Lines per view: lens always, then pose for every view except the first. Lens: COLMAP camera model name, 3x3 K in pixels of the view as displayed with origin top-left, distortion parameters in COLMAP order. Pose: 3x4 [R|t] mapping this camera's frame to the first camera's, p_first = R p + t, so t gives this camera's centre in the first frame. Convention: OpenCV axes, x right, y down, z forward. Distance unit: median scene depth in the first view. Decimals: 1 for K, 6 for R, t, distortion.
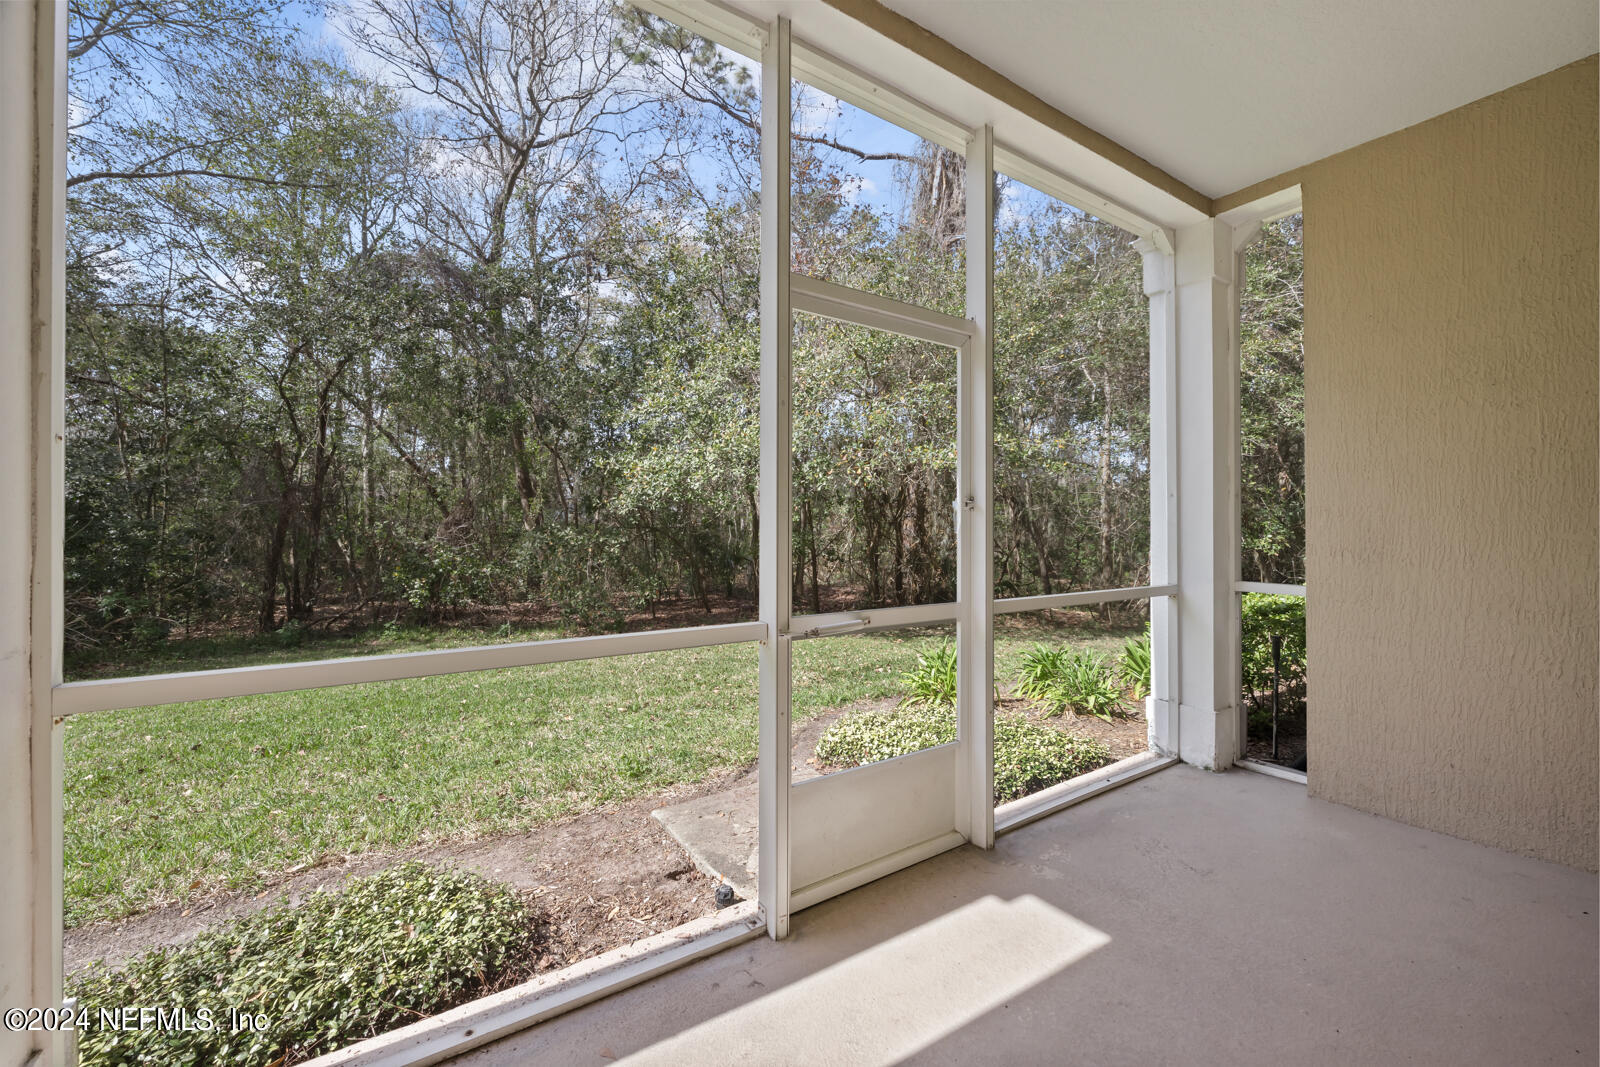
lens RADIAL K [[636.0, 0, 800.0], [0, 636.0, 533.5], [0, 0, 1]] dist [0.000611, 0.000169]
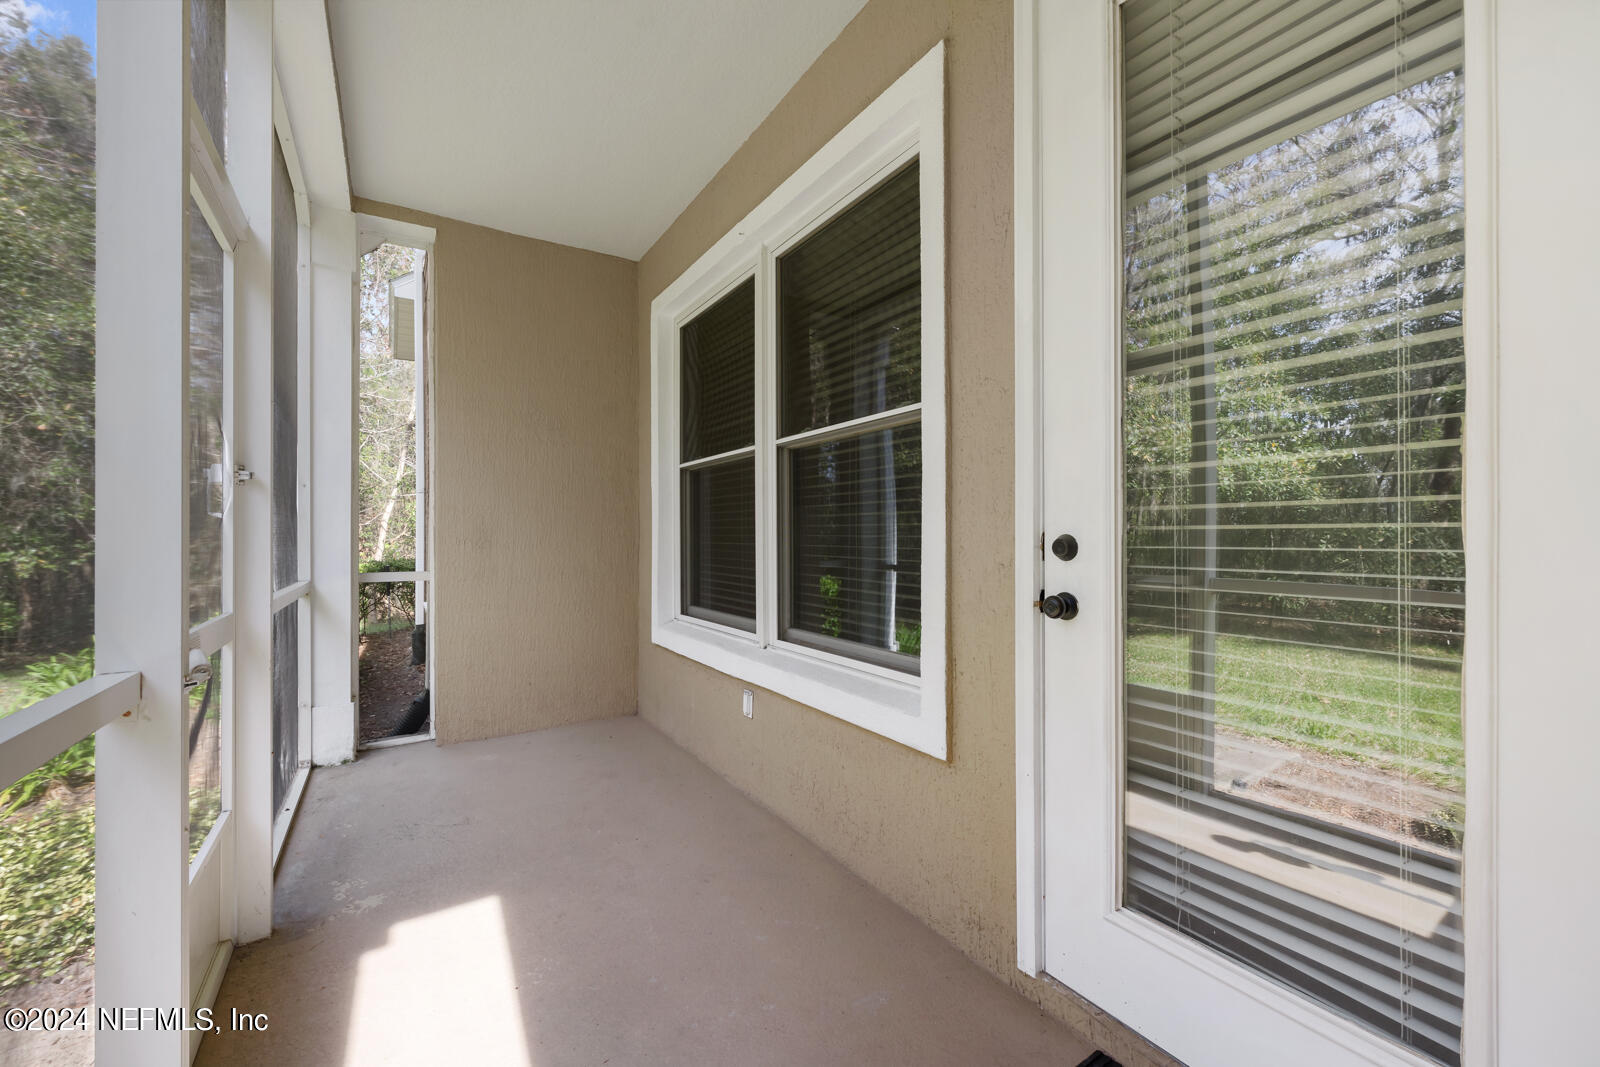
lens RADIAL K [[636.0, 0, 800.0], [0, 636.0, 533.5], [0, 0, 1]] dist [0.000611, 0.000169]
pose [[0.006391, 0.003505, 0.999973, -0.370328], [0.005038, 0.999981, -0.003537, 0.020282], [-0.999967, 0.005060, 0.006373, 0.296182]]
